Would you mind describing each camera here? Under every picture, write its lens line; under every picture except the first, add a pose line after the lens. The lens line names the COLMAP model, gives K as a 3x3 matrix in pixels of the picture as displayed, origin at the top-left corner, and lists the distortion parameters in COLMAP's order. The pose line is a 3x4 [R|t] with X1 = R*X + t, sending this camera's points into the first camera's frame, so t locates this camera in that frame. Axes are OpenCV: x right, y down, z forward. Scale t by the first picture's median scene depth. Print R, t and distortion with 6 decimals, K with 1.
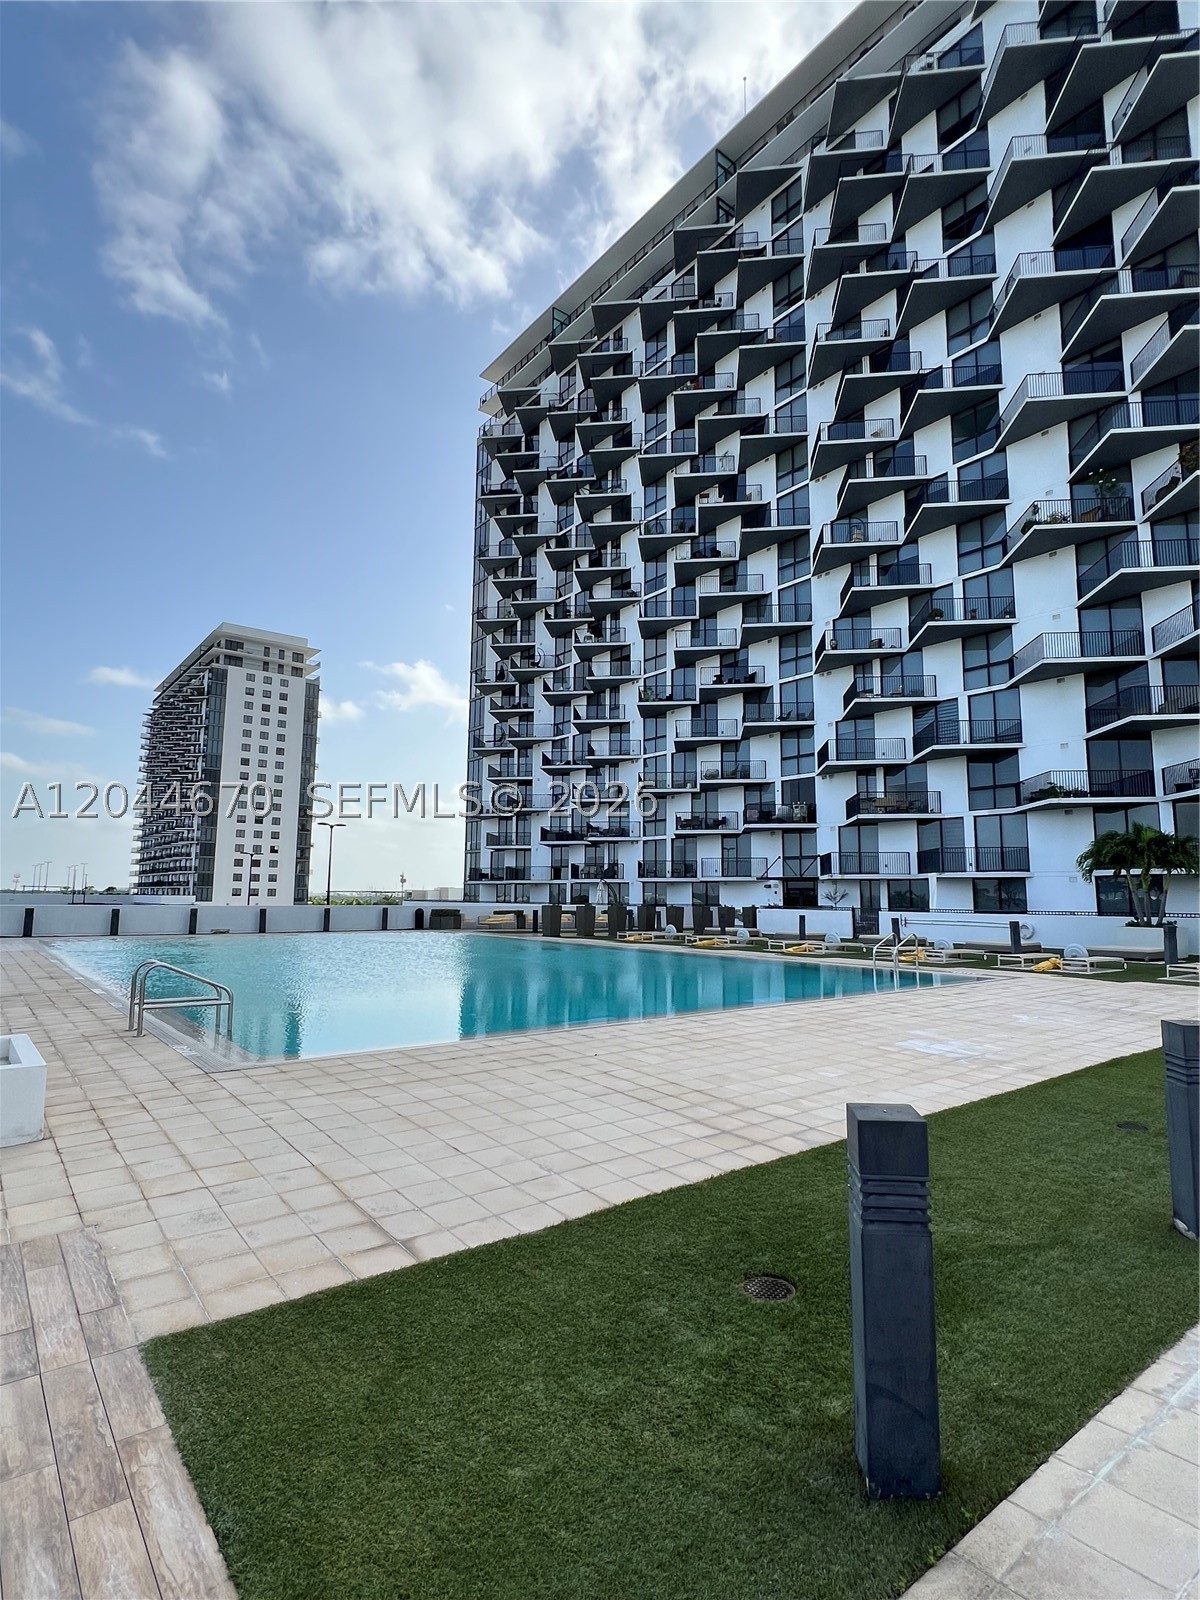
lens RADIAL K [[825.0, 0, 602.3], [0, 825.0, 791.3], [0, 0, 1]] dist [0.004290, 0.003272]
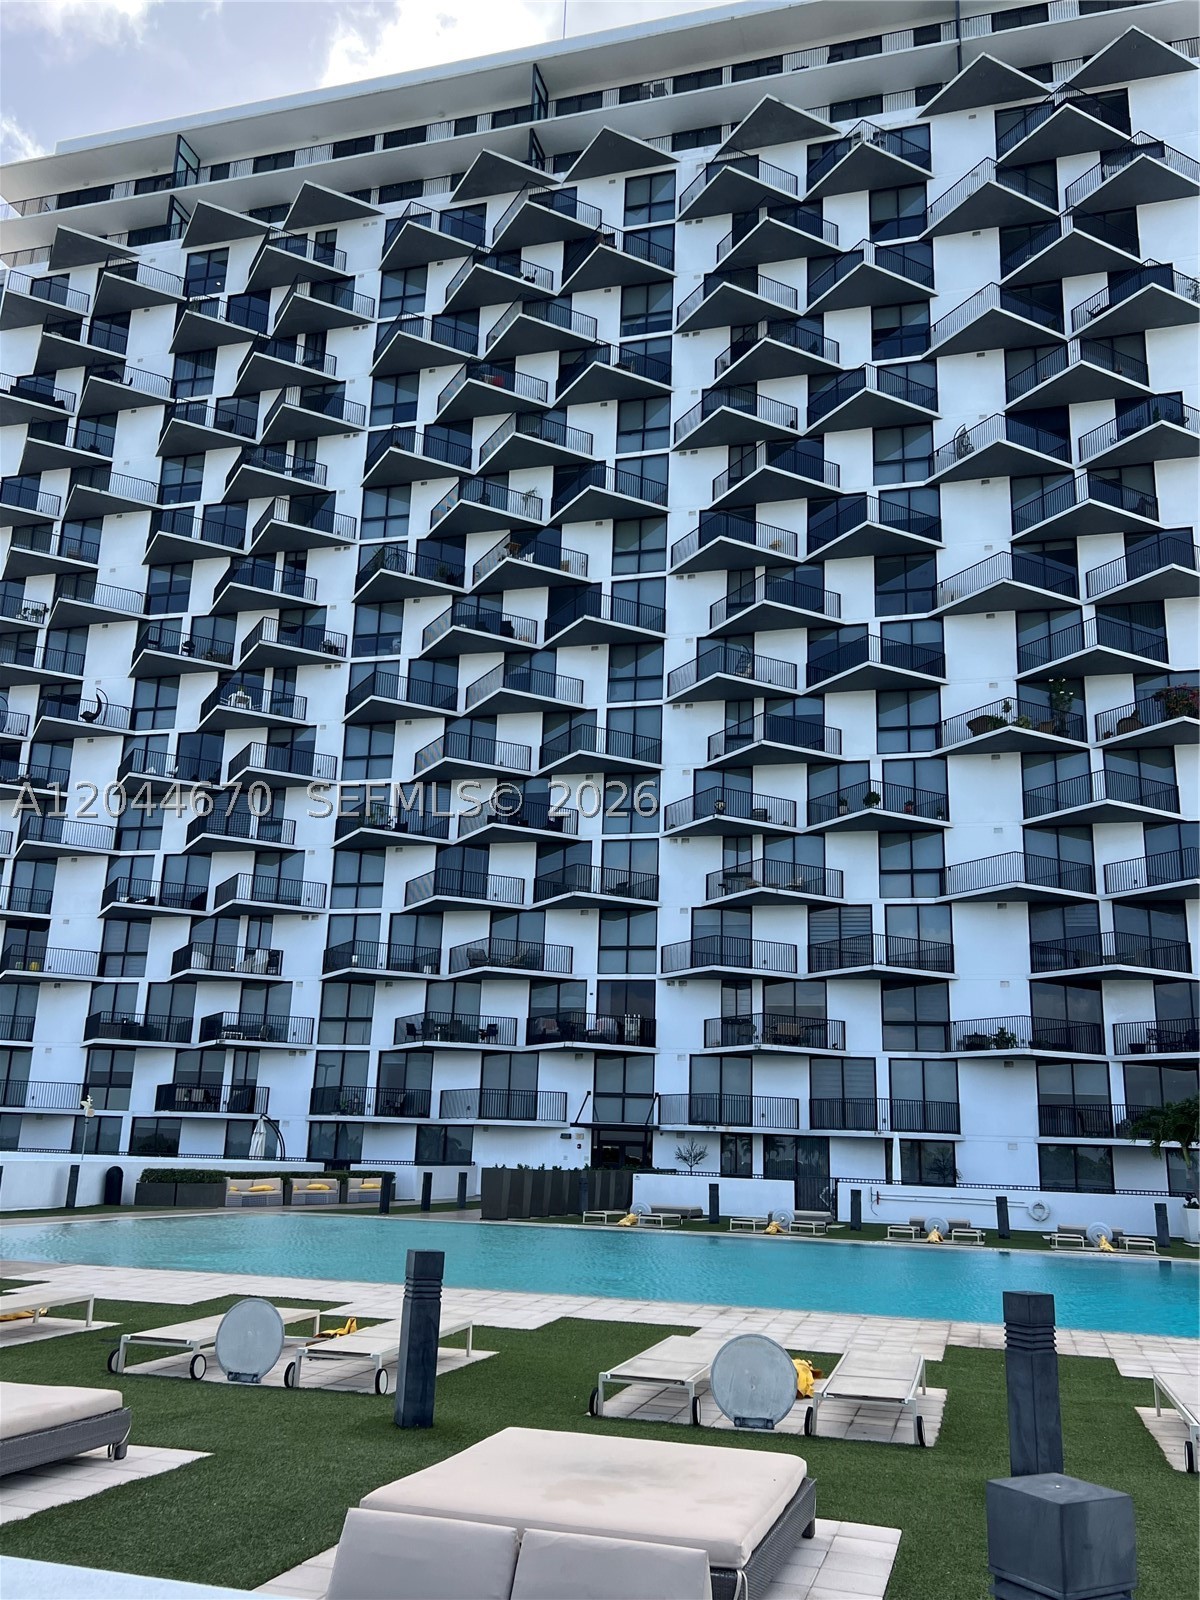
lens RADIAL K [[1357.9, 0, 598.8], [0, 1357.9, 801.3], [0, 0, 1]] dist [0.072205, -0.033694]
pose [[0.819139, 0.160912, 0.550561, -0.462803], [-0.100129, 0.985221, -0.138975, -0.002281], [-0.564787, 0.058713, 0.823145, 0.054659]]
